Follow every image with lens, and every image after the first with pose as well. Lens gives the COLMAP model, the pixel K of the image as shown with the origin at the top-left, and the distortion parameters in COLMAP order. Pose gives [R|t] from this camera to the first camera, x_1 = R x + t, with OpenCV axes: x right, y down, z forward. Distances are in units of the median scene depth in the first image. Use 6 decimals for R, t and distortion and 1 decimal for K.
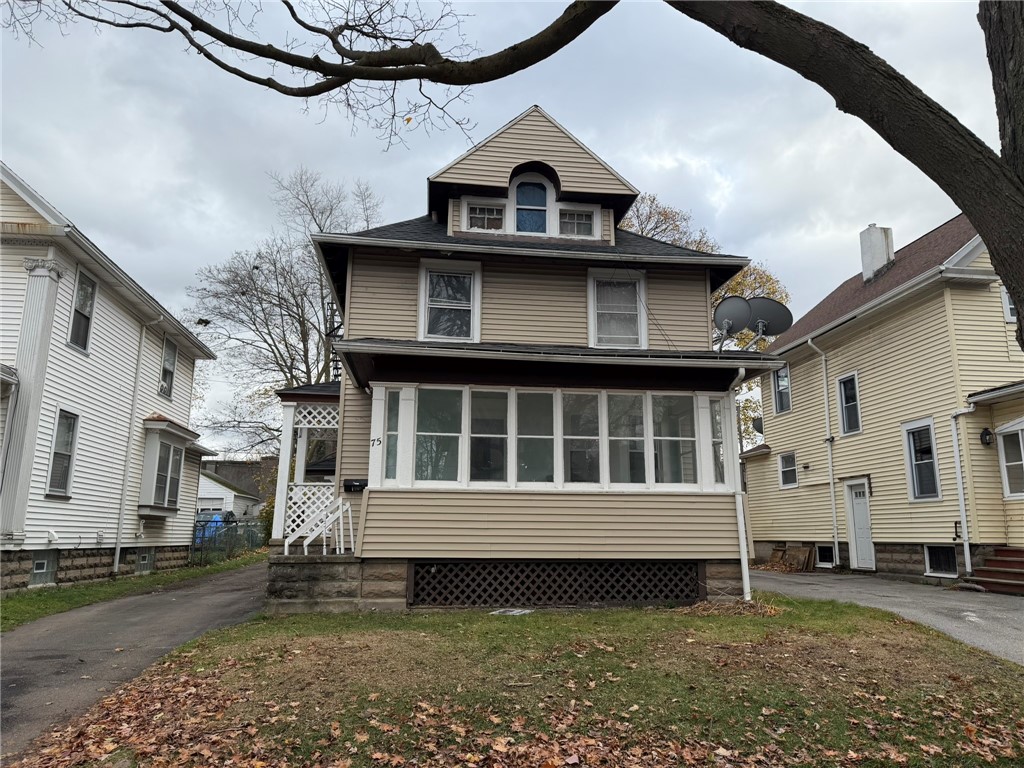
lens RADIAL K [[711.6, 0, 520.7], [0, 711.6, 382.8], [0, 0, 1]] dist [0.107977, -0.126574]
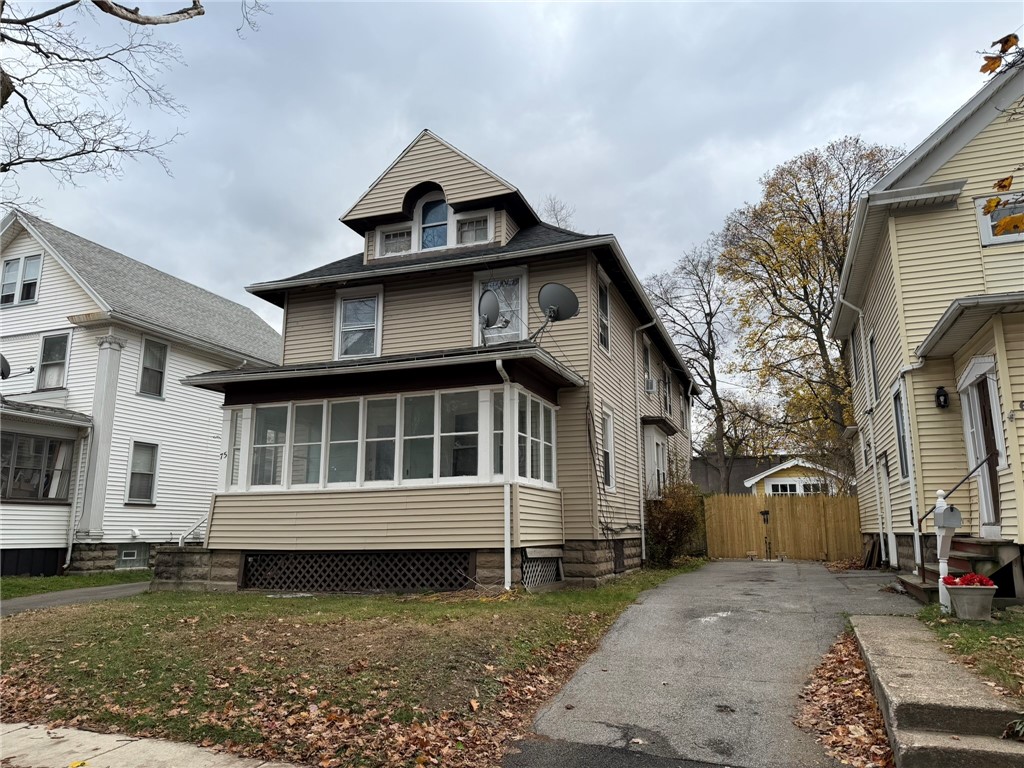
lens RADIAL K [[721.2, 0, 515.5], [0, 721.2, 383.0], [0, 0, 1]] dist [0.093715, -0.126566]
pose [[0.883906, -0.101475, -0.456524, 0.660921], [0.103391, 0.994422, -0.020855, 0.030012], [0.456093, -0.028767, 0.889467, 0.093655]]
